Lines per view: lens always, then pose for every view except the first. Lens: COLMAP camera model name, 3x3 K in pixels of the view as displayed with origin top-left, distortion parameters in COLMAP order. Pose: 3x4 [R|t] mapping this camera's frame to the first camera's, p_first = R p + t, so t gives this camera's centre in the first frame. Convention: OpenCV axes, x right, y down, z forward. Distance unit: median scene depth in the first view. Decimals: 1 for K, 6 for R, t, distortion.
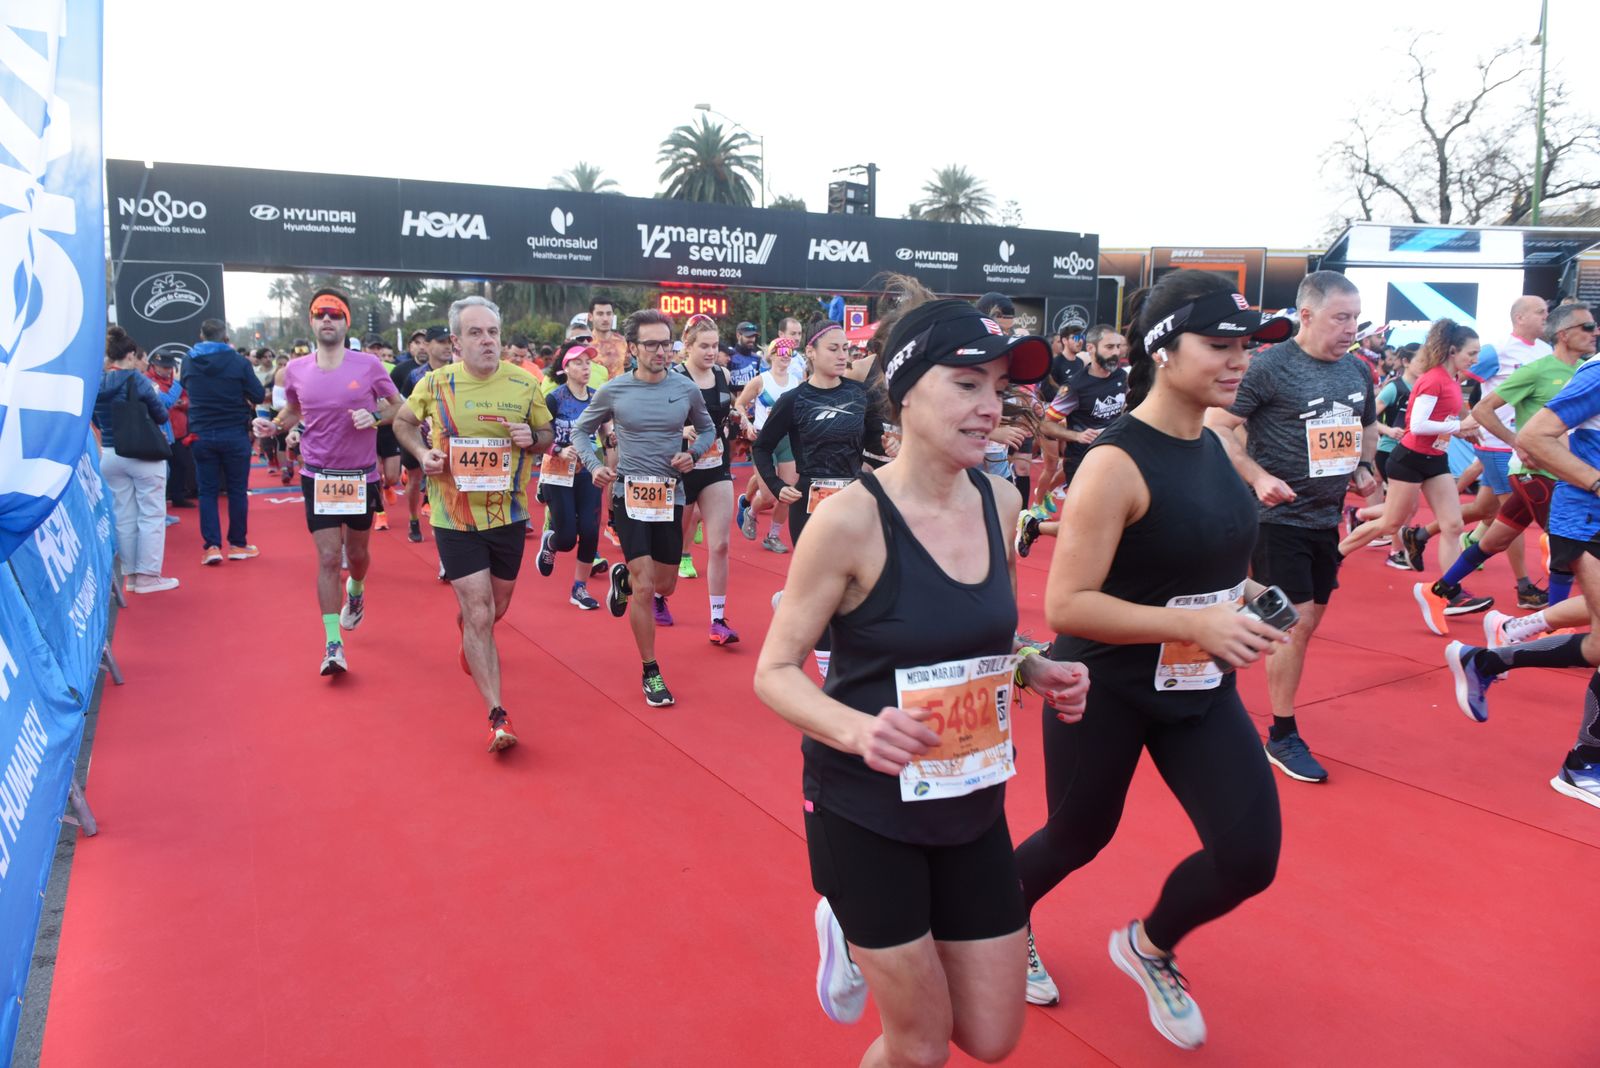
lens RADIAL K [[1100.0, 0, 792.2], [0, 1100.0, 527.3], [0, 0, 1]] dist [-0.052756, -0.002067]
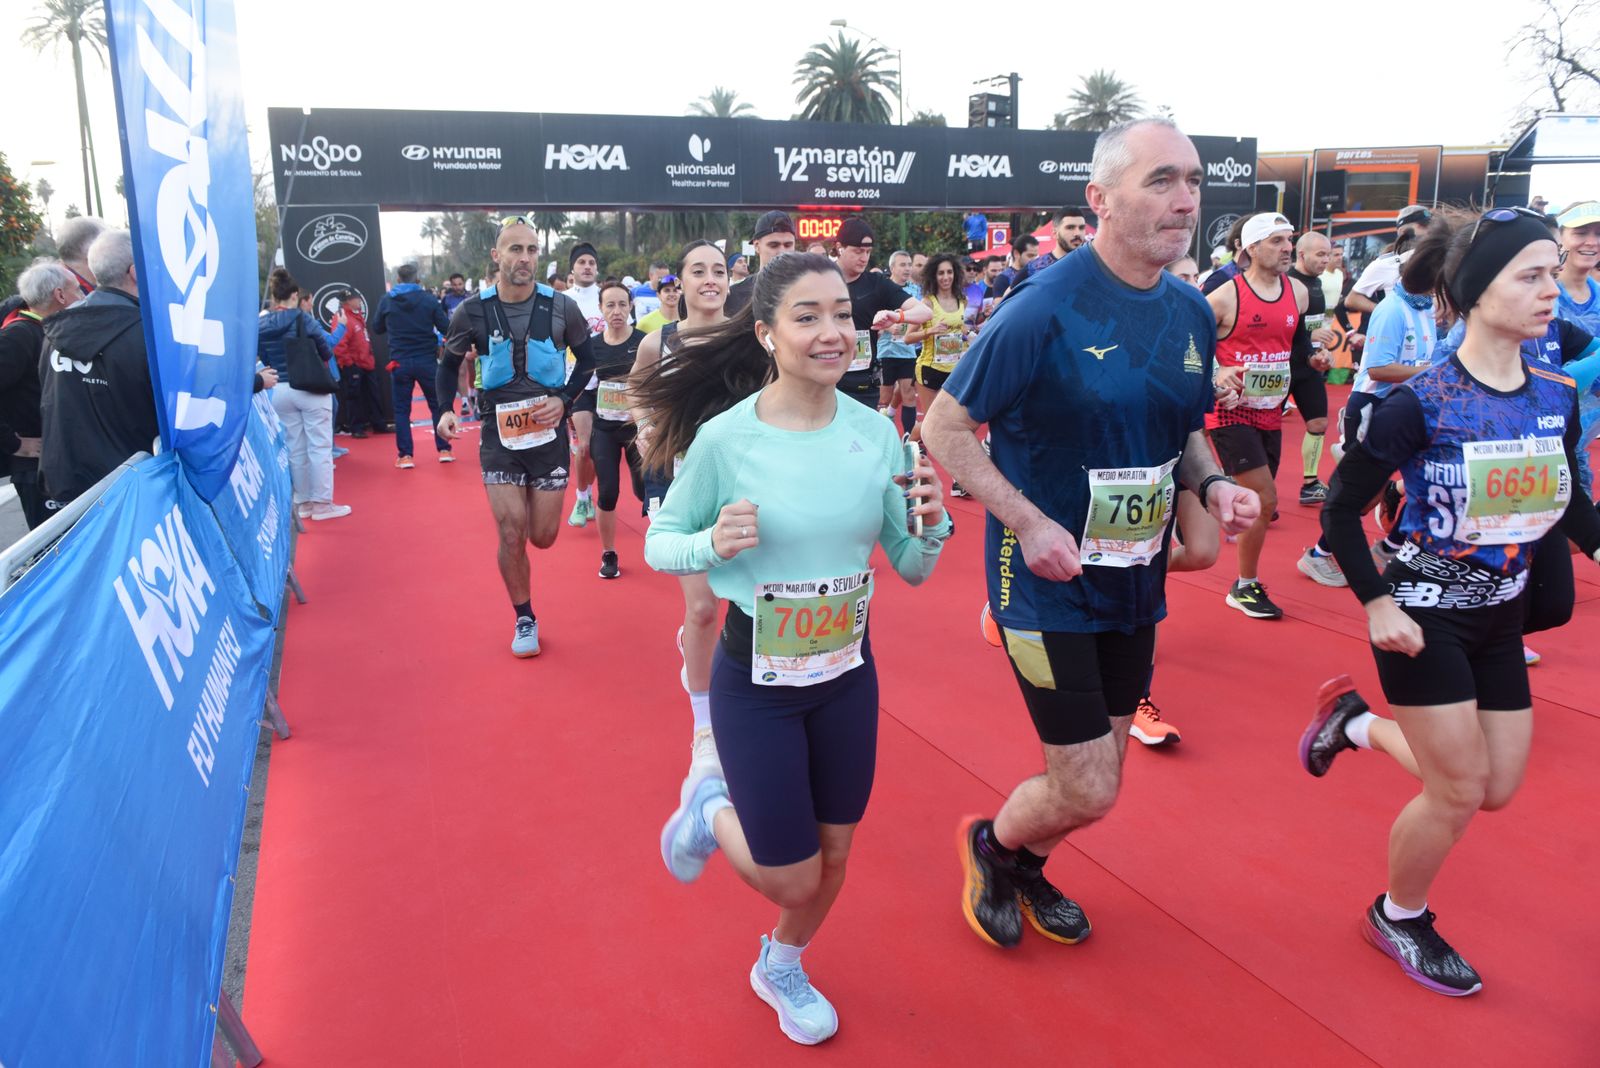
lens RADIAL K [[1100.0, 0, 789.4], [0, 1100.0, 528.9], [0, 0, 1]] dist [-0.052756, -0.002067]
pose [[0.991387, -0.003652, -0.130915, 0.000596], [0.012657, 0.997604, 0.068019, 0.001070], [0.130353, -0.069090, 0.989057, -0.003416]]
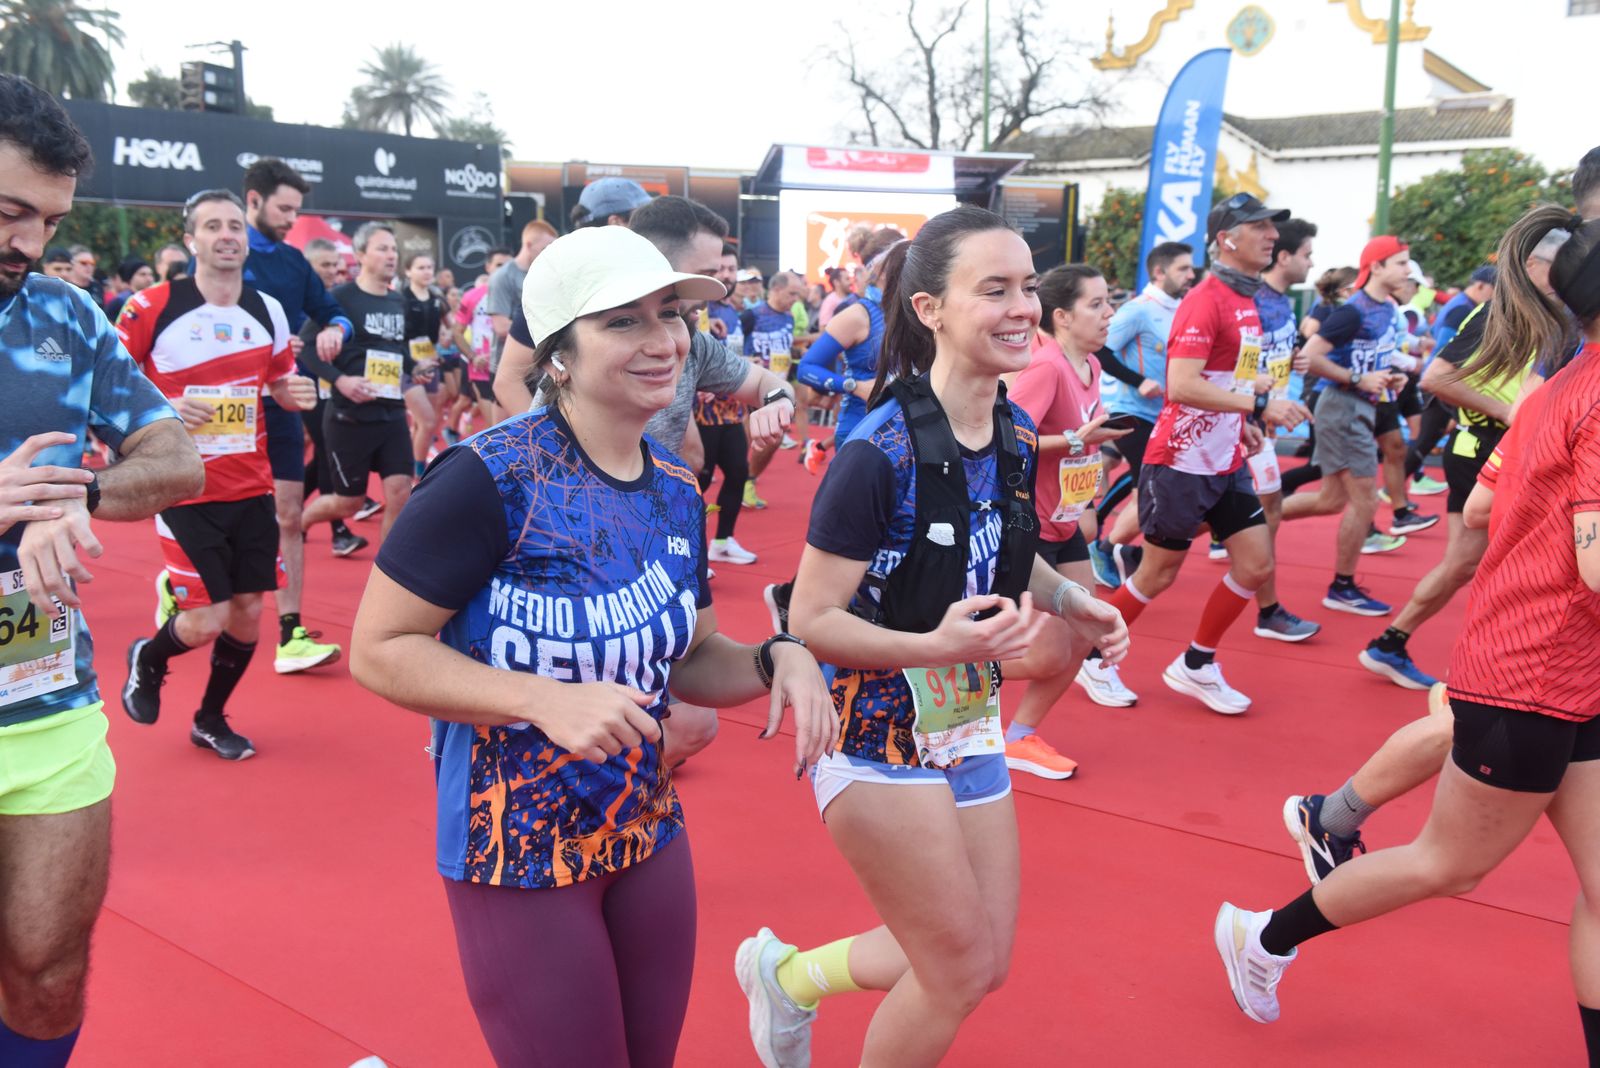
lens RADIAL K [[1364.1, 0, 803.0], [0, 1364.1, 527.7], [0, 0, 1]] dist [-0.002747, -0.008065]
pose [[0.920385, -0.062733, 0.385949, 0.069440], [0.055045, 0.998004, 0.030949, 0.014919], [-0.387121, -0.007241, 0.922001, -0.097386]]
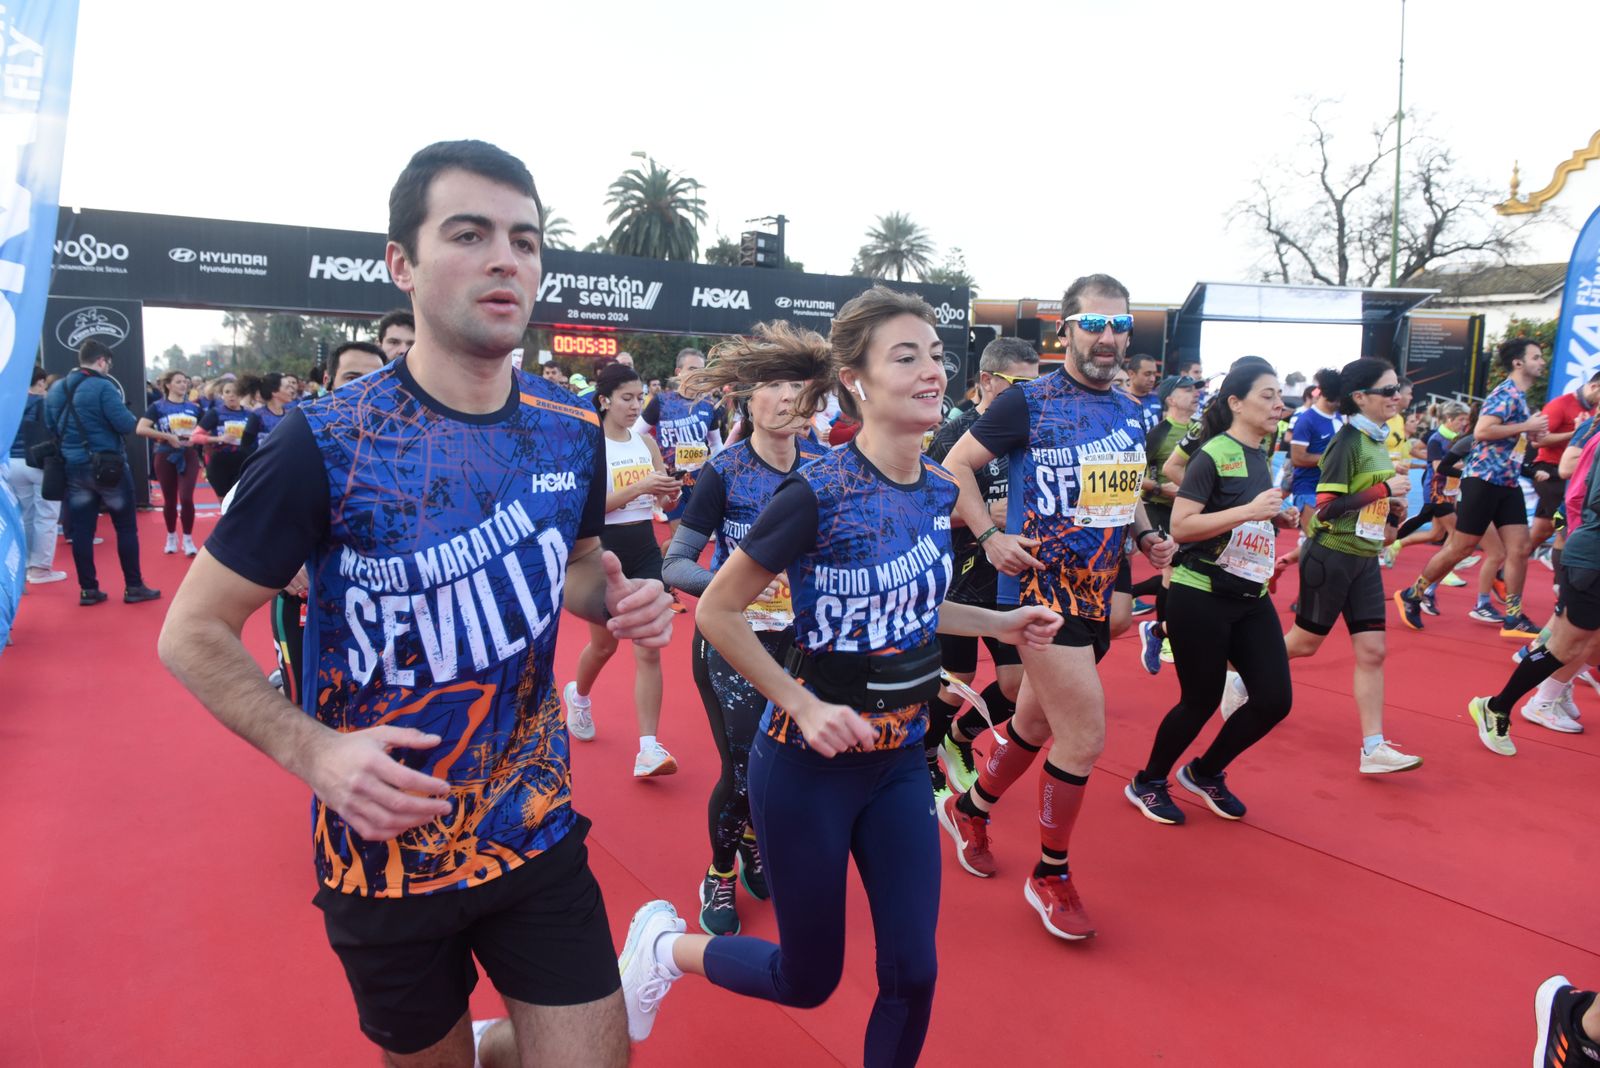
lens RADIAL K [[1100.0, 0, 797.5], [0, 1100.0, 526.5], [0, 0, 1]] dist [-0.052756, -0.002067]
pose [[0.999050, 0.013867, 0.041309, 0.070683], [-0.012401, 0.999291, -0.035538, 0.012738], [-0.041772, 0.034992, 0.998514, -0.083672]]
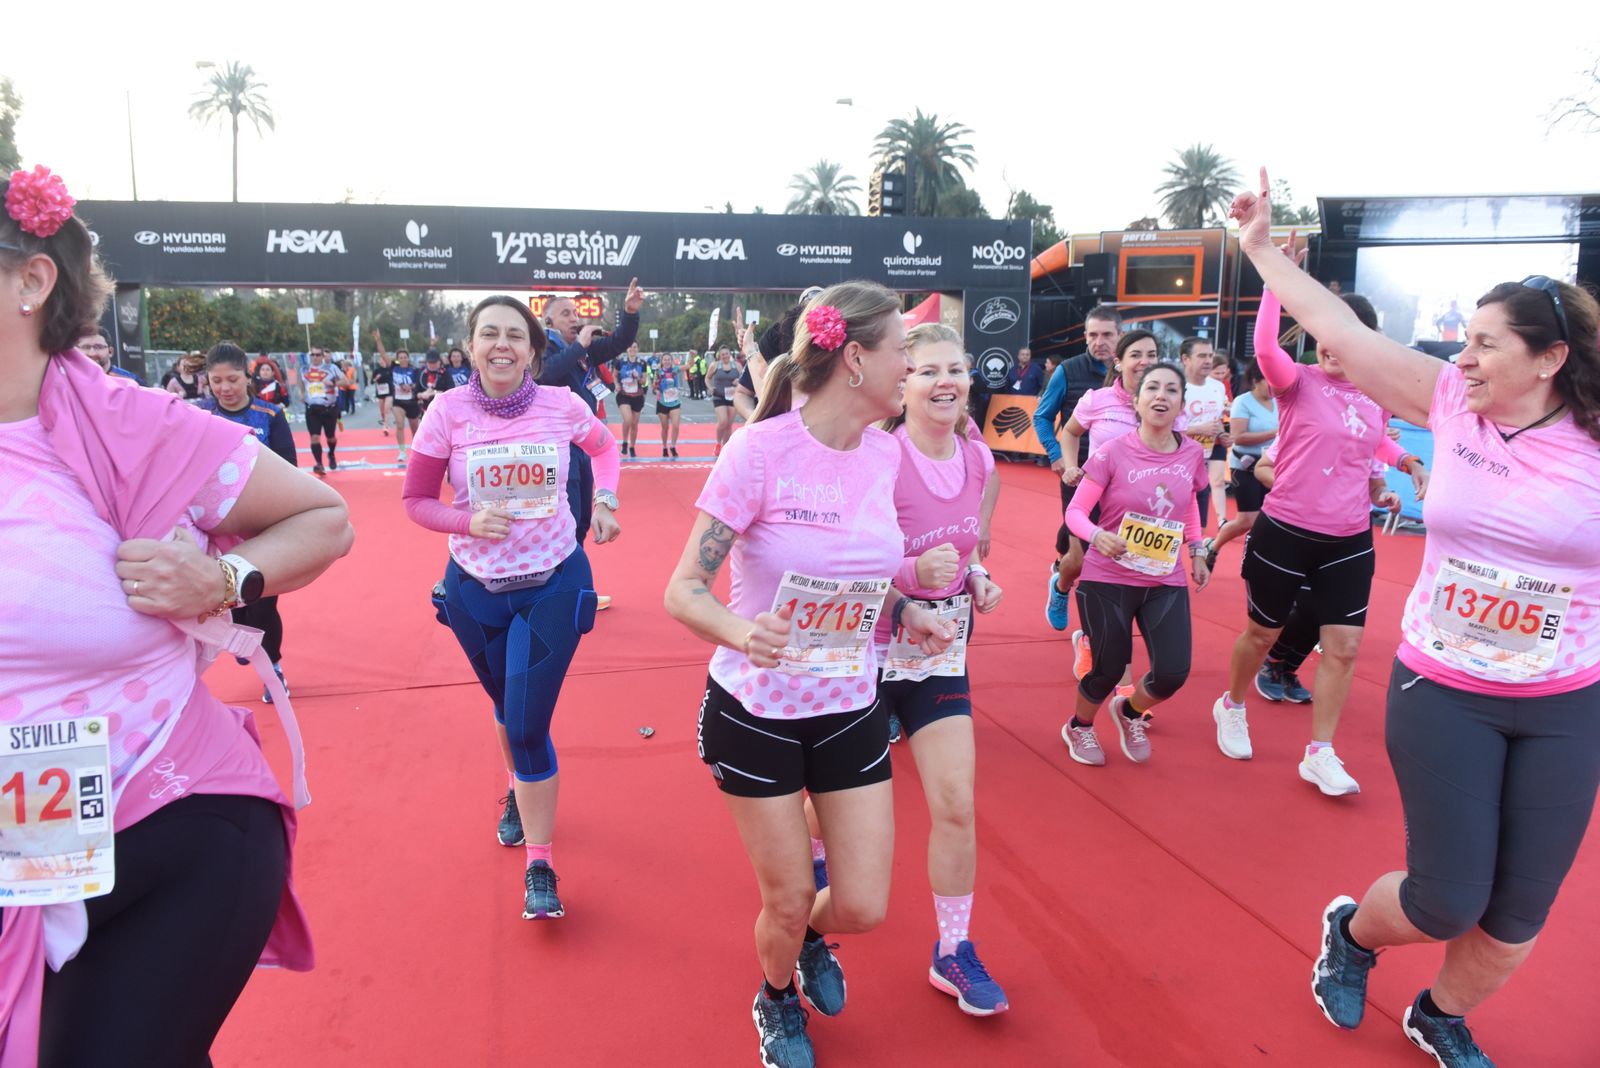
lens RADIAL K [[1100.0, 0, 798.8], [0, 1100.0, 526.8], [0, 0, 1]] dist [-0.052756, -0.002067]
pose [[0.961832, 0.036903, -0.271141, 0.371343], [-0.035020, 0.999317, 0.011779, -0.011255], [0.271390, -0.001834, 0.962468, 0.048647]]
